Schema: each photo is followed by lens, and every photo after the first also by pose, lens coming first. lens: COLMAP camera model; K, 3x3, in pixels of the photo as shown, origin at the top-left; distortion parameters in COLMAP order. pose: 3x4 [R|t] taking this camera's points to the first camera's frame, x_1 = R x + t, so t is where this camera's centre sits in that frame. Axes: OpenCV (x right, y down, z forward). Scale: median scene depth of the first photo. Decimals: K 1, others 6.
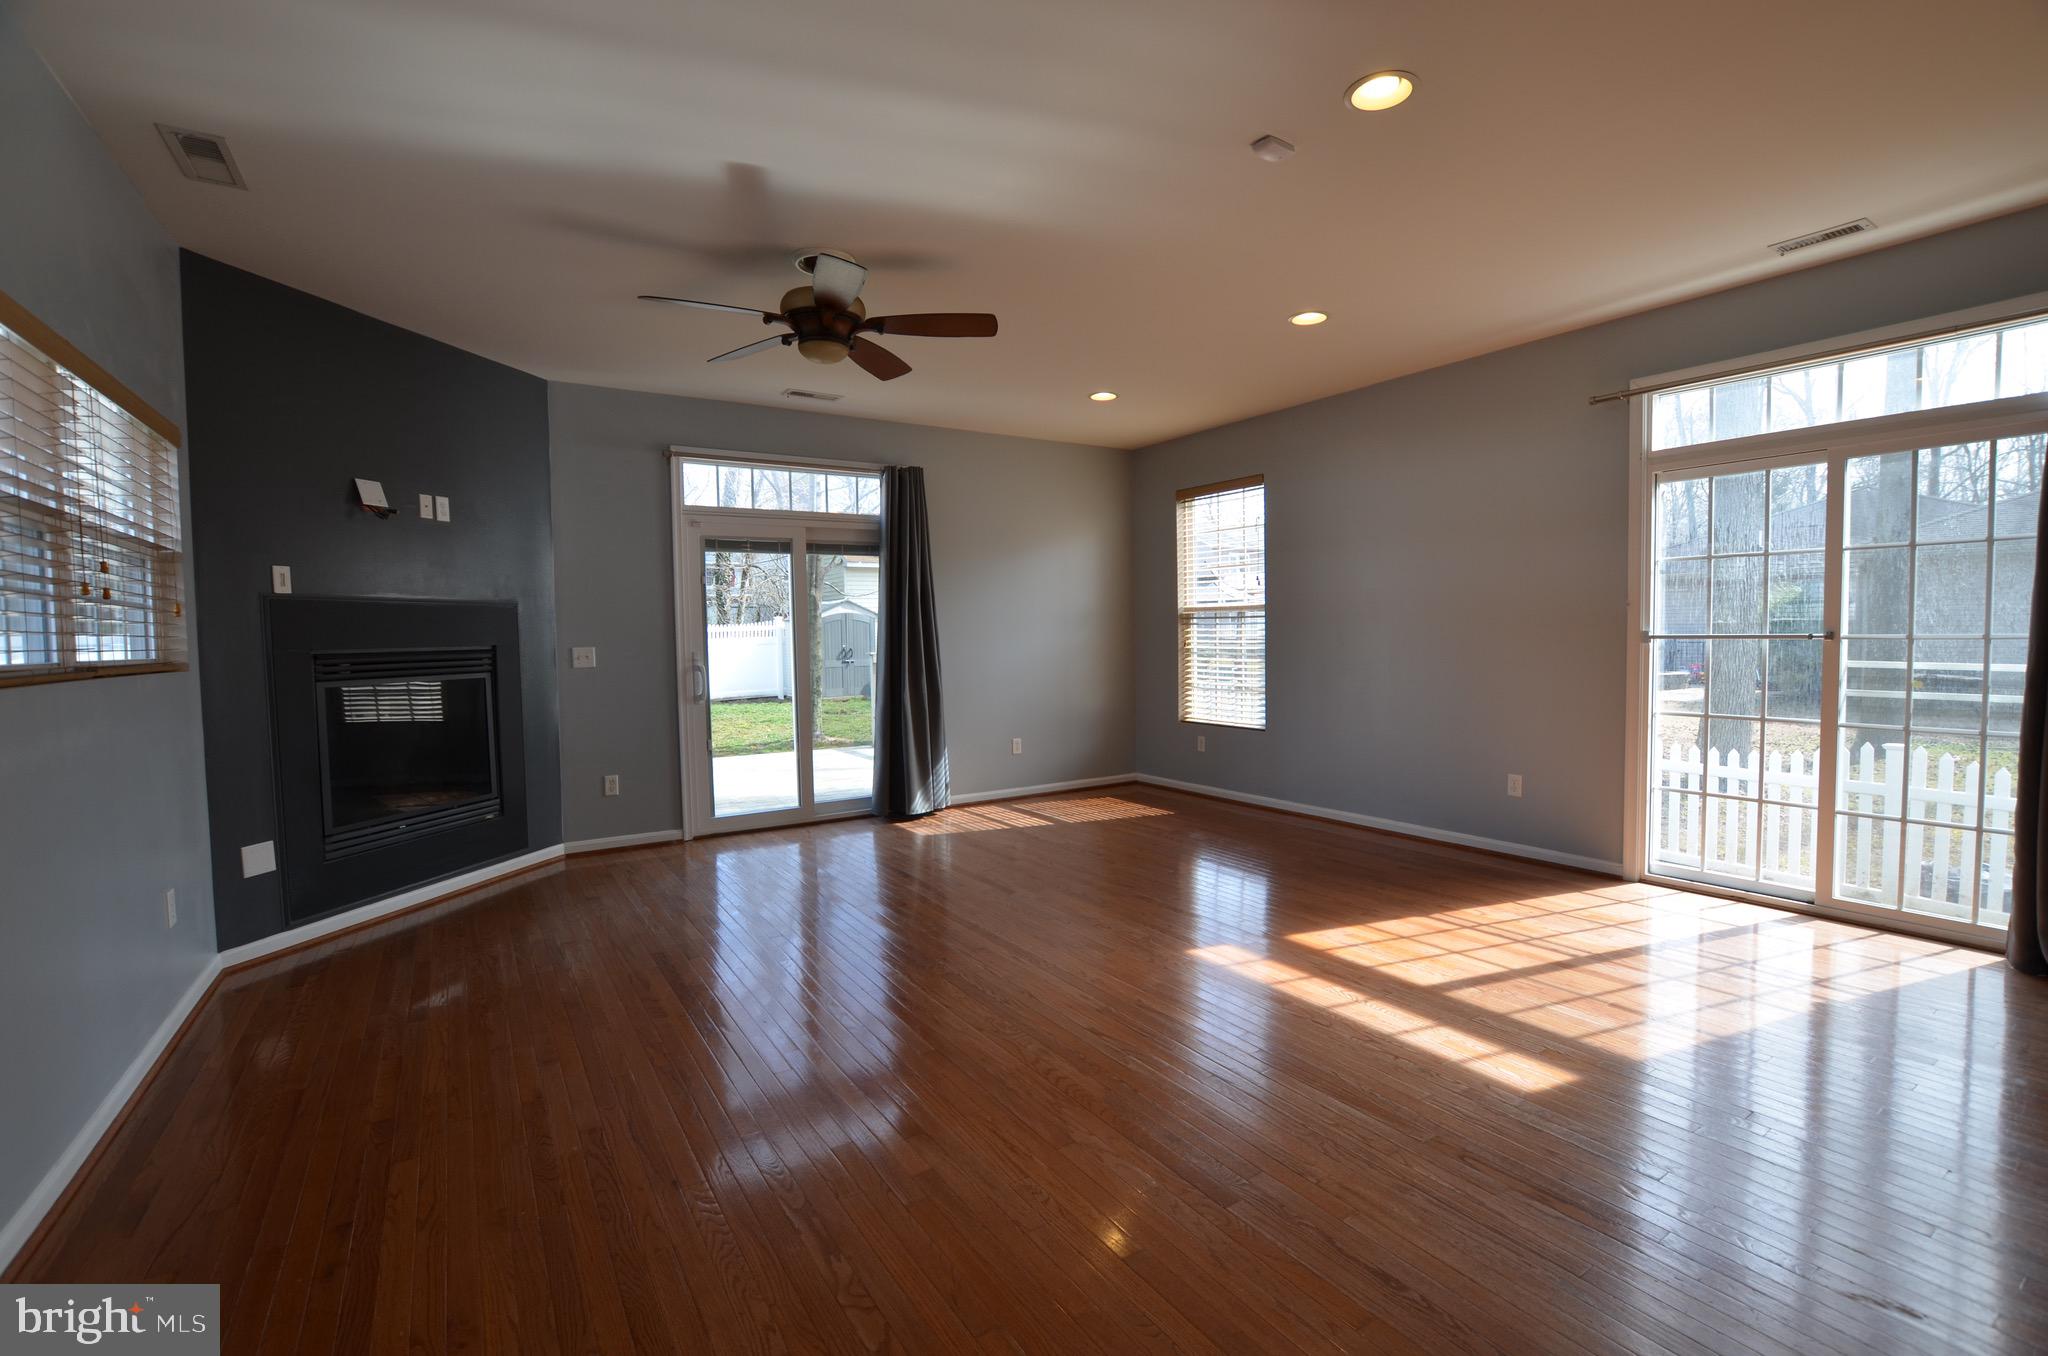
lens RADIAL K [[898.9, 0, 1024.0], [0, 898.9, 678.0], [0, 0, 1]] dist [-0.001110, 0.000144]
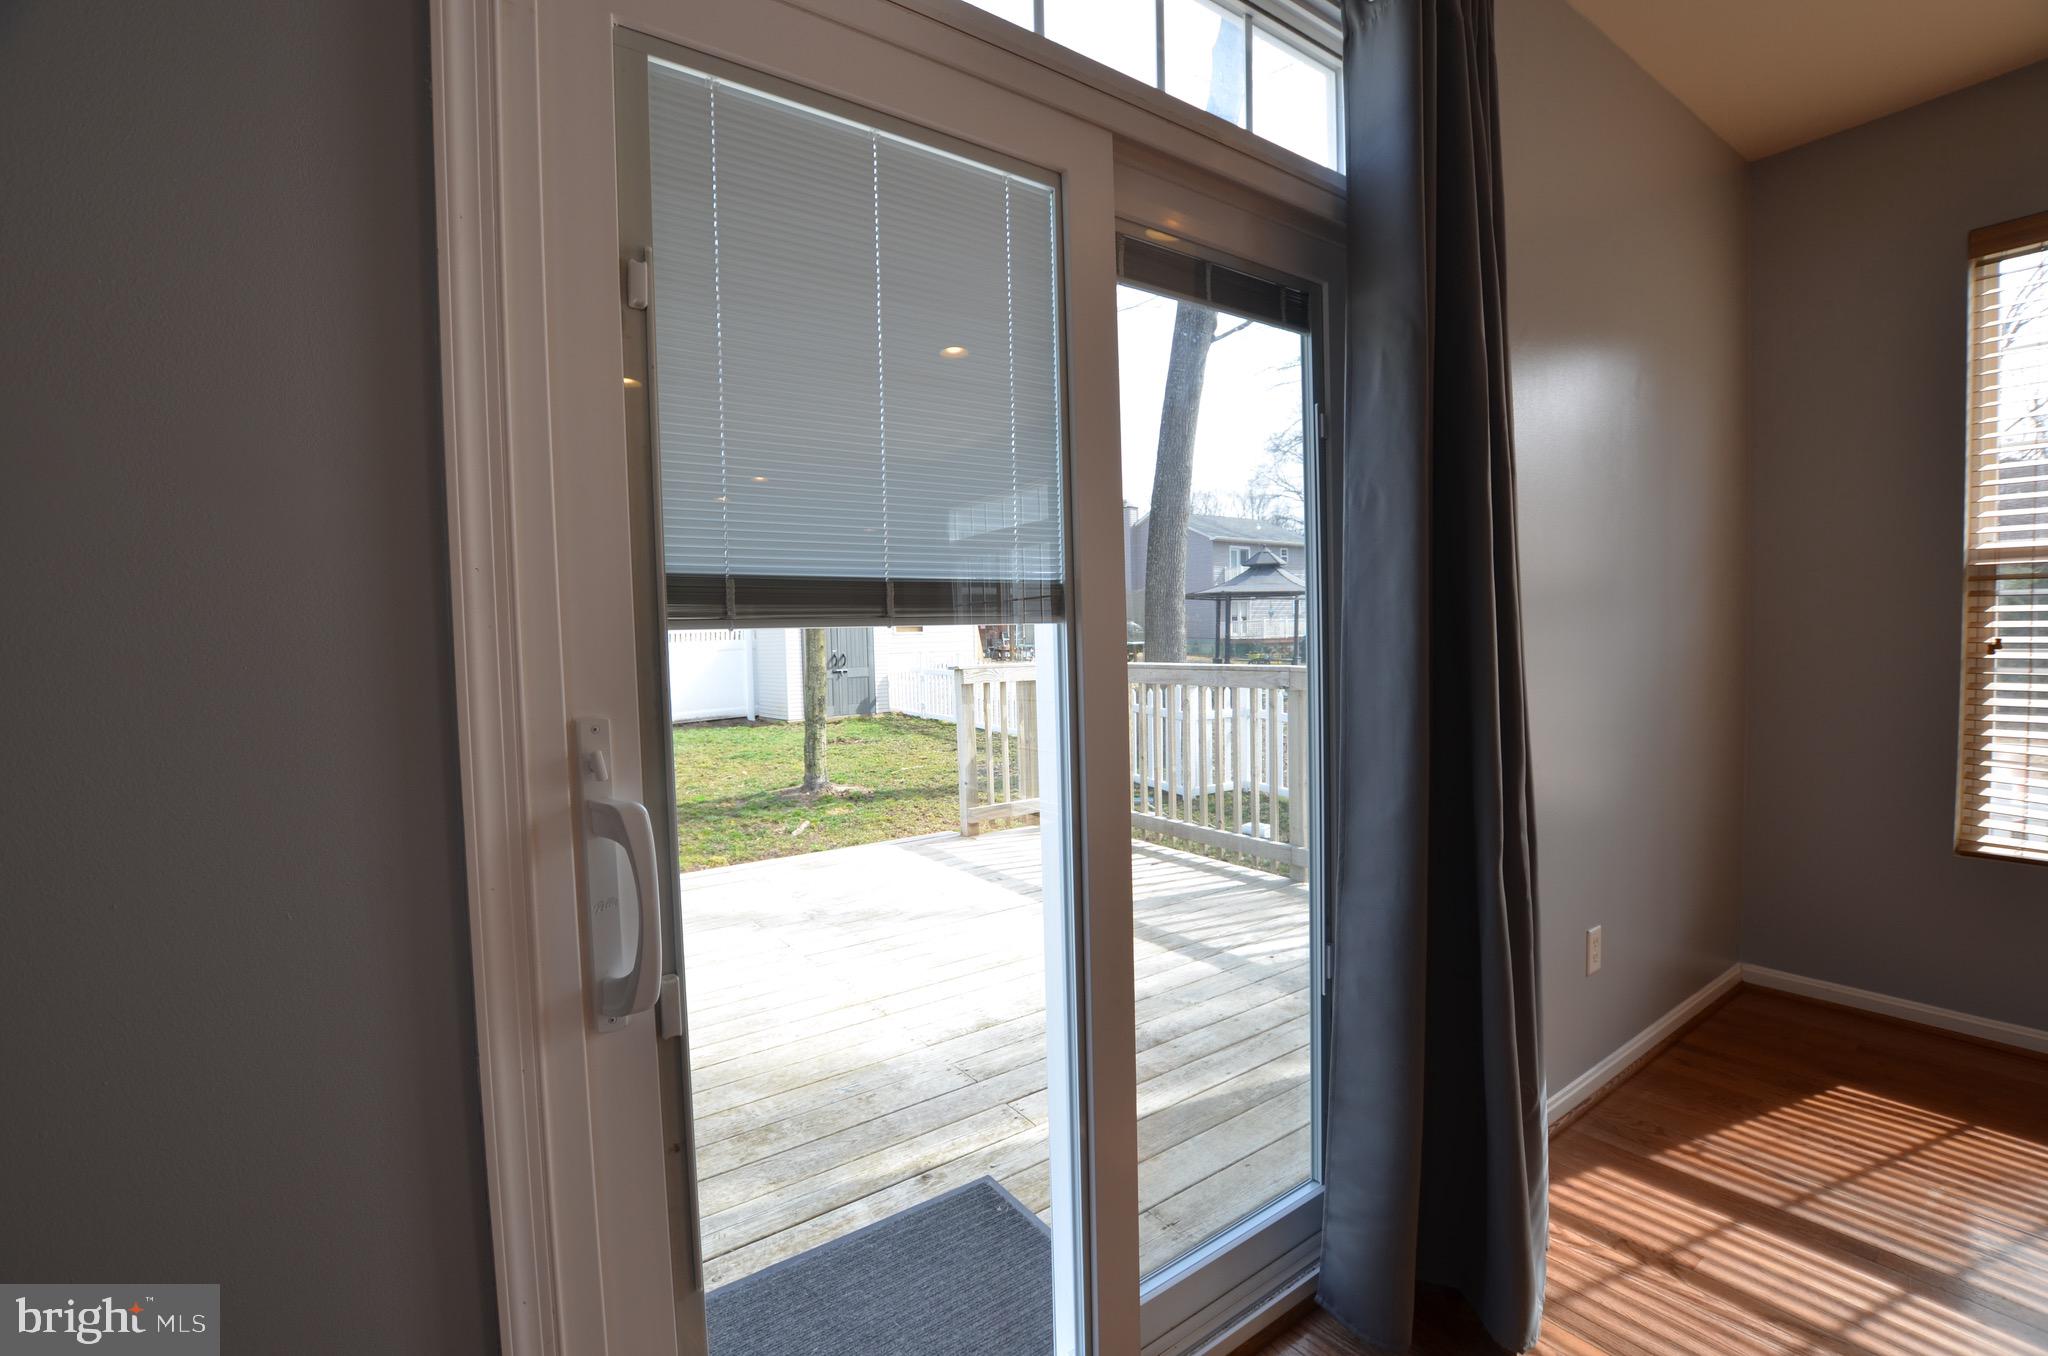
lens RADIAL K [[912.2, 0, 1030.9], [0, 912.2, 675.9], [0, 0, 1]] dist [-0.025228, 0.001079]
pose [[0.998442, -0.009013, 0.055059, -0.316239], [0.009284, 0.999946, -0.004658, -0.038058], [-0.055014, 0.005162, 0.998472, 0.892062]]
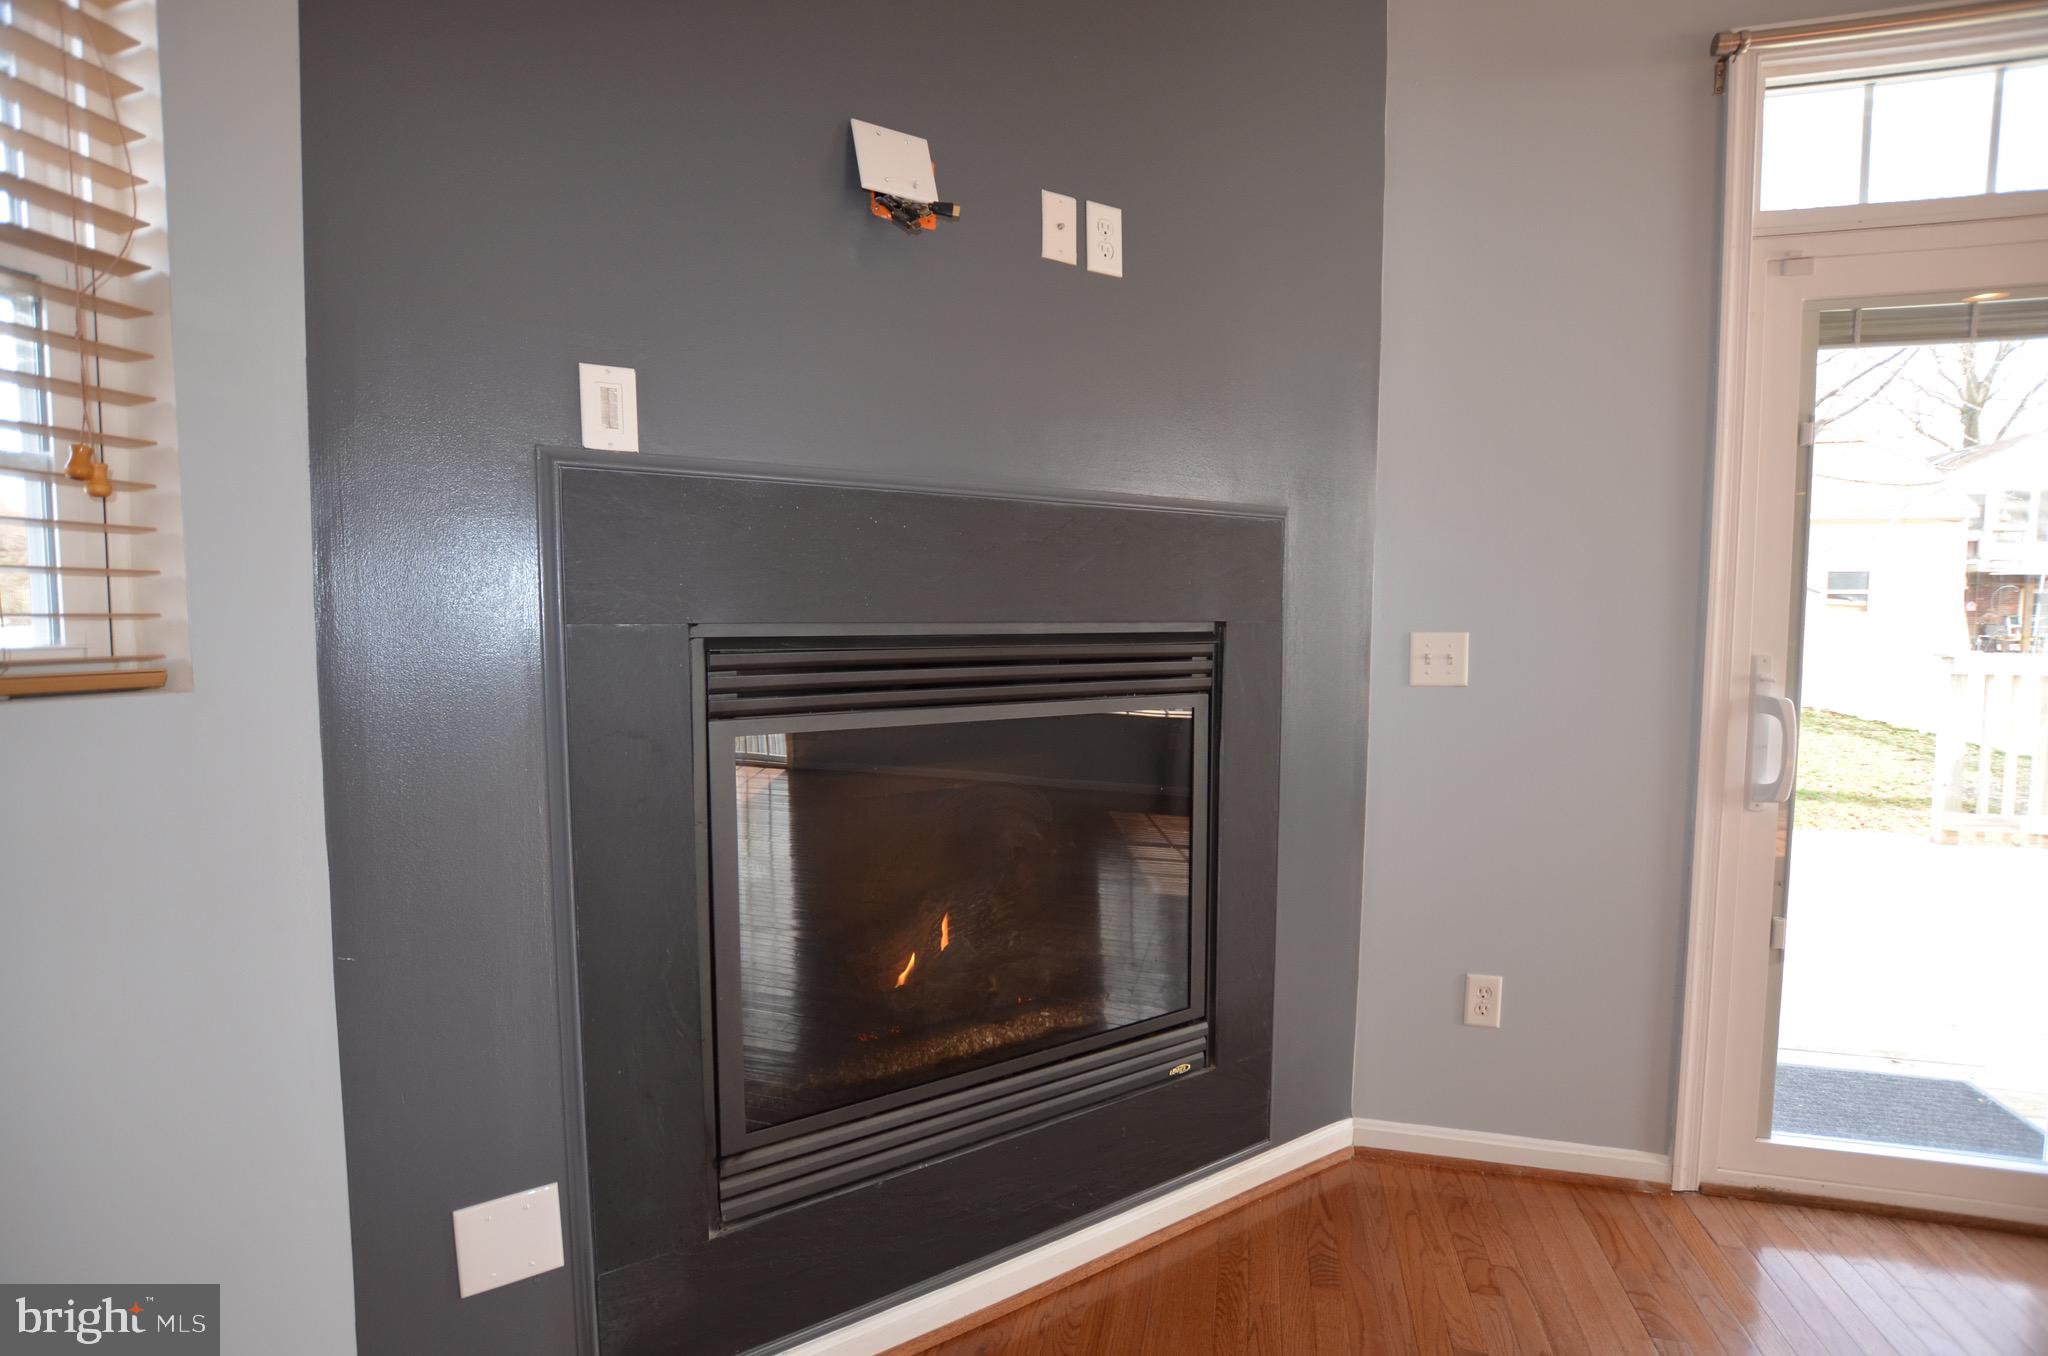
lens RADIAL K [[881.4, 0, 1014.6], [0, 881.4, 673.3], [0, 0, 1]] dist [-0.031239, -0.000056]
pose [[0.667832, 0.067046, -0.741286, -0.337045], [-0.049974, 0.997726, 0.045217, -0.024594], [0.742632, 0.006847, 0.669665, 0.623438]]
